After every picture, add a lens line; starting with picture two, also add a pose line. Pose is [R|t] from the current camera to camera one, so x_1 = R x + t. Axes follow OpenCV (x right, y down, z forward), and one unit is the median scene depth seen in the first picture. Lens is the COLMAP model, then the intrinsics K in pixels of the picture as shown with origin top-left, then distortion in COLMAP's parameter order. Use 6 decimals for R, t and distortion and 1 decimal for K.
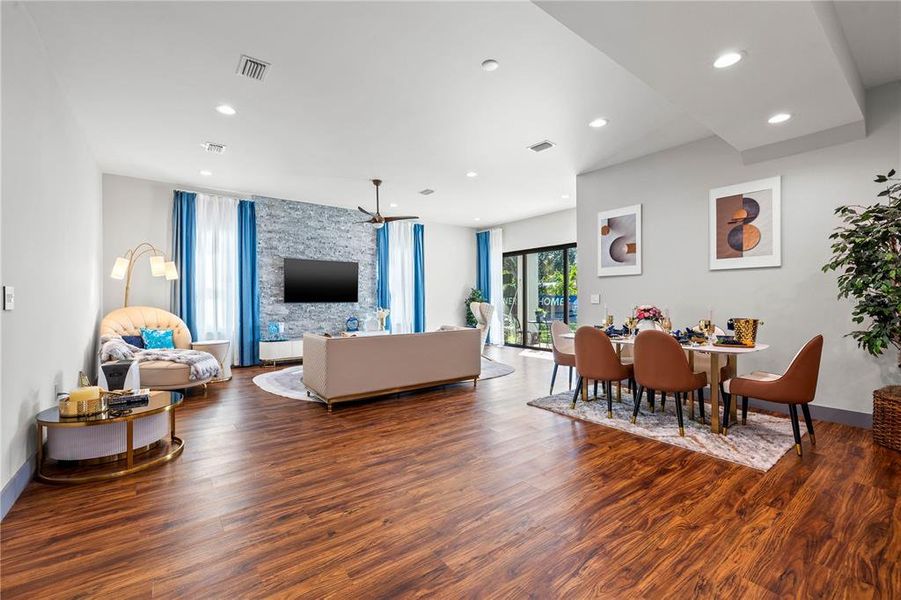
lens RADIAL K [[378.3, 0, 441.2], [0, 378.3, 300.3], [0, 0, 1]] dist [0.000018, -0.000659]
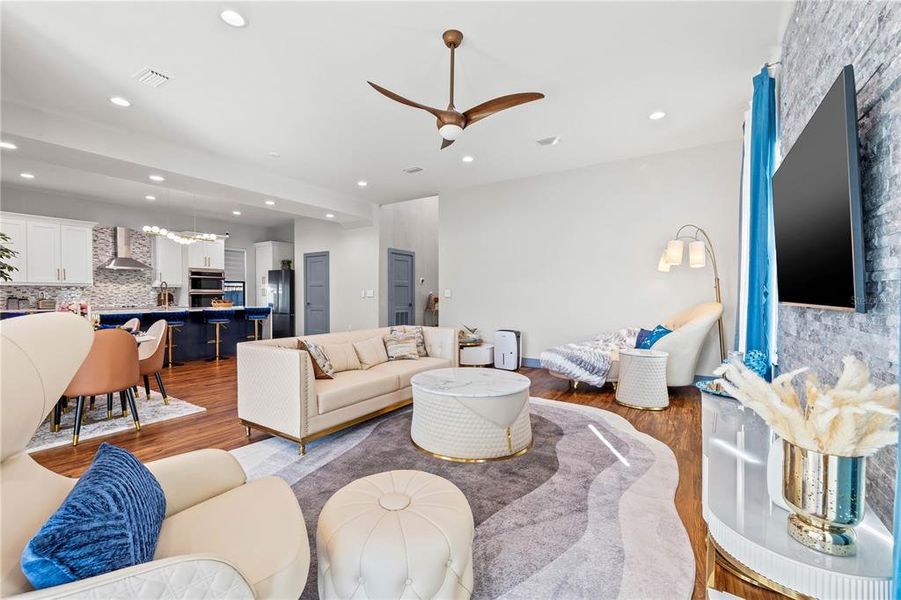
lens RADIAL K [[378.3, 0, 445.8], [0, 378.3, 298.7], [0, 0, 1]] dist [0.000018, -0.000659]
pose [[-0.936090, 0.007111, -0.351689, 0.011154], [0.002196, 0.999894, 0.014373, -0.003959], [0.351754, 0.012682, -0.936007, 2.013499]]
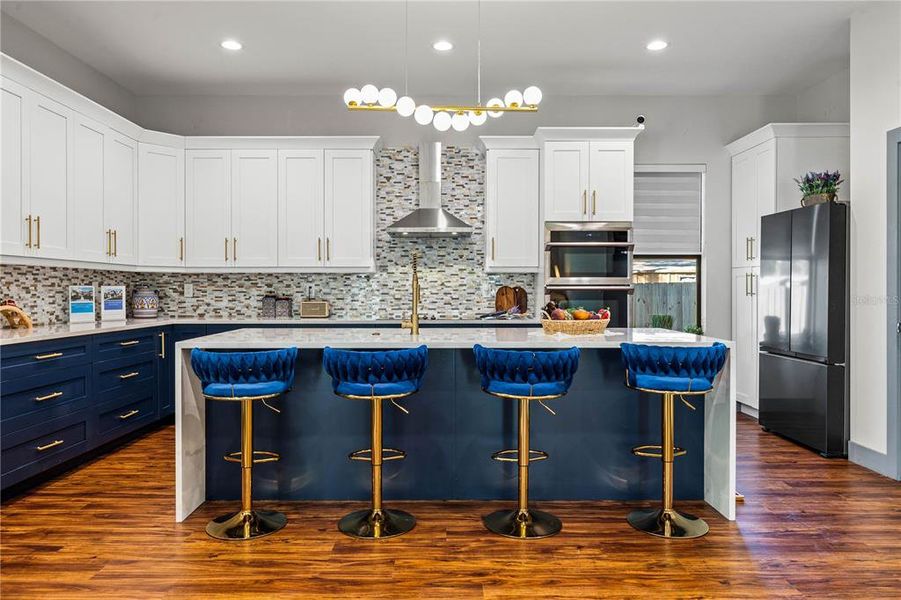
lens RADIAL K [[610.6, 0, 447.4], [0, 610.6, 295.4], [0, 0, 1]] dist [0.003322, -0.001050]
pose [[-0.808196, -0.004137, 0.588899, 0.002184], [0.002428, 0.999943, 0.010357, -0.003329], [-0.588909, 0.009800, -0.808140, 0.825645]]
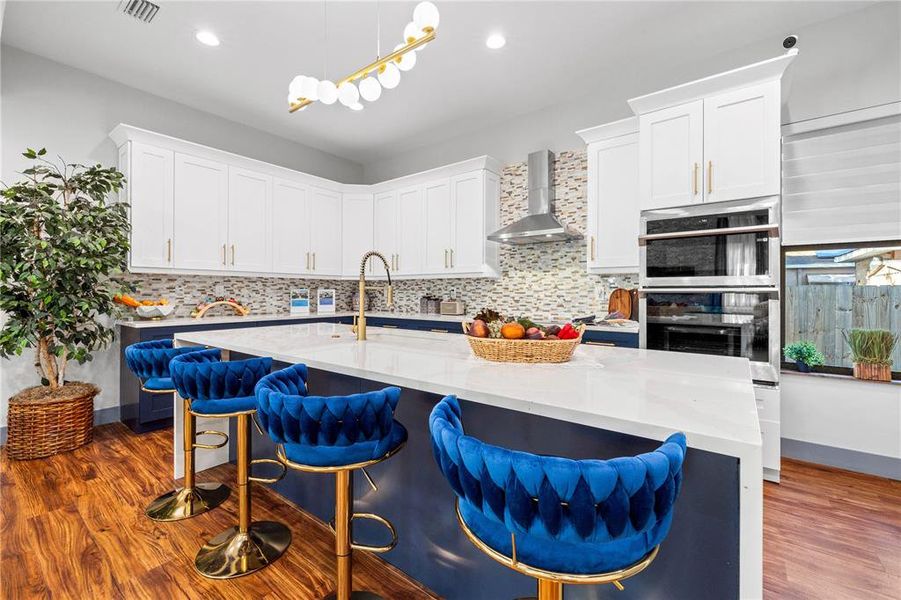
lens RADIAL K [[378.3, 0, 449.0], [0, 378.3, 290.7], [0, 0, 1]] dist [0.000018, -0.000659]
pose [[-0.269931, 0.005670, 0.962863, 0.042369], [-0.000326, 0.999982, -0.005980, -0.000374], [-0.962880, -0.001928, -0.269924, 0.199094]]
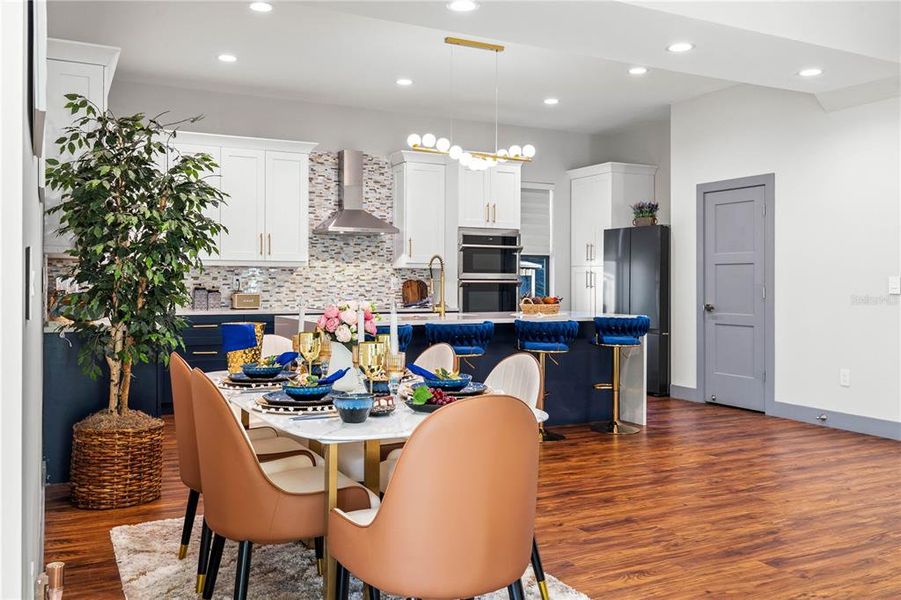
lens RADIAL K [[774.7, 0, 441.6], [0, 774.7, 276.0], [0, 0, 1]] dist [-0.006379, -0.006852]
pose [[-0.986954, -0.000637, 0.161001, 0.302689], [-0.001865, 0.999970, -0.007472, -0.004410], [-0.160992, -0.007675, -0.986926, 1.586624]]
